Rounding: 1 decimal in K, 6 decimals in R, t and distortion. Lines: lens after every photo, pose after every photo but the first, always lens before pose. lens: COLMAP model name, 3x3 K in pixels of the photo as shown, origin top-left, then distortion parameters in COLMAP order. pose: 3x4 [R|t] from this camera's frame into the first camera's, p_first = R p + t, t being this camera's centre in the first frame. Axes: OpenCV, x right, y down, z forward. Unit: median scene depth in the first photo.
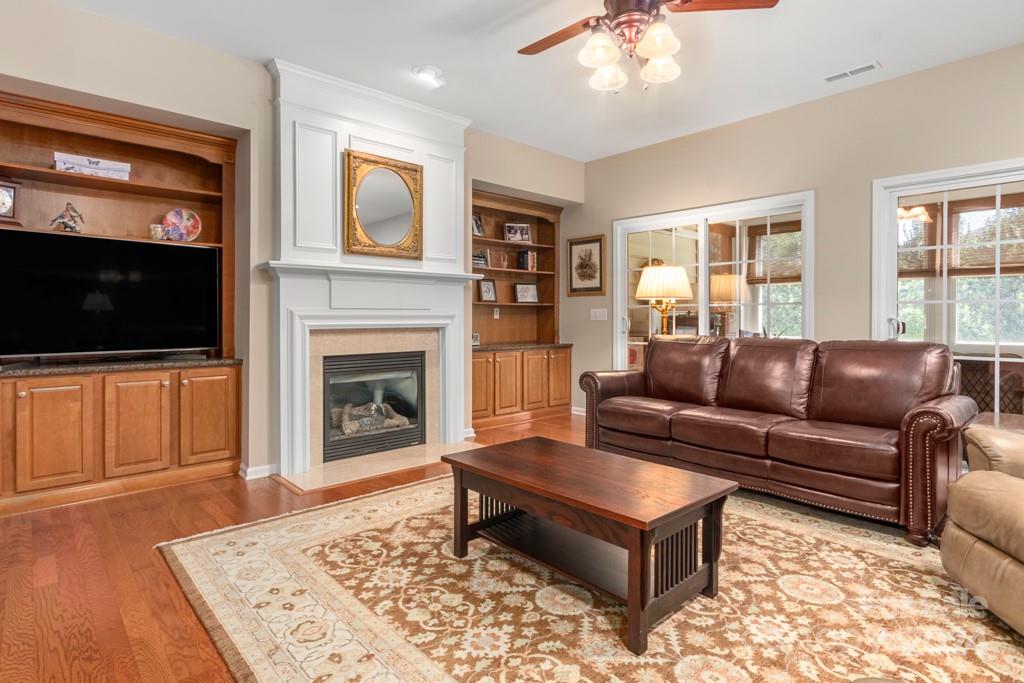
lens RADIAL K [[543.0, 0, 513.2], [0, 543.0, 317.9], [0, 0, 1]] dist [0.002652, 0.000275]
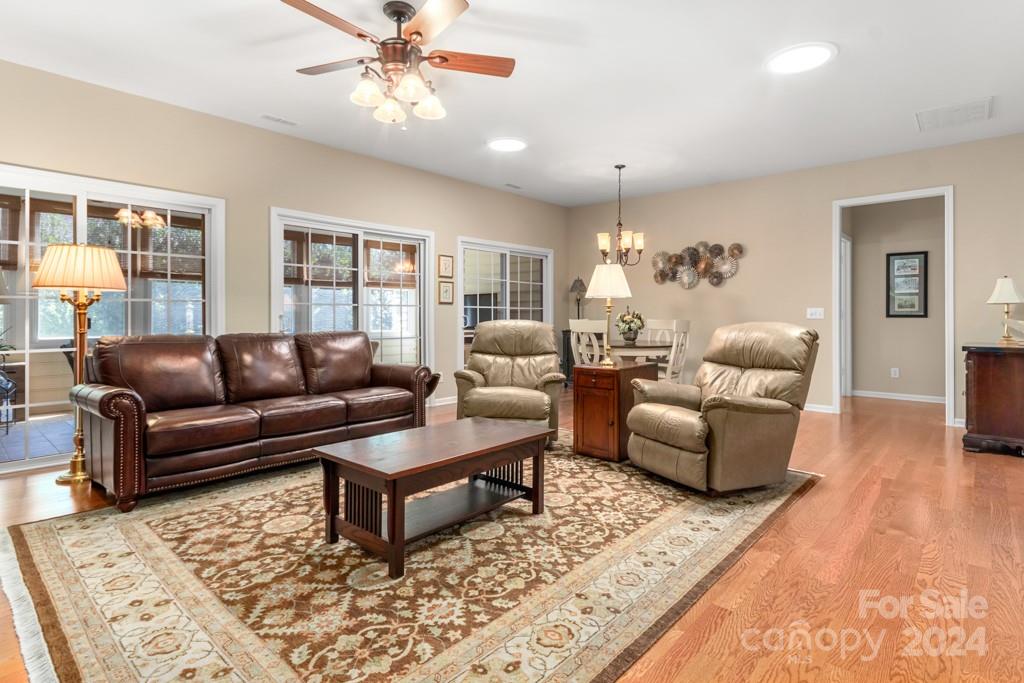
lens RADIAL K [[543.0, 0, 510.3], [0, 543.0, 314.4], [0, 0, 1]] dist [0.002652, 0.000275]
pose [[-0.114630, -0.002048, 0.993406, -0.877028], [0.000954, 0.999997, 0.002171, -0.004055], [-0.993408, 0.001196, -0.114628, 0.781033]]
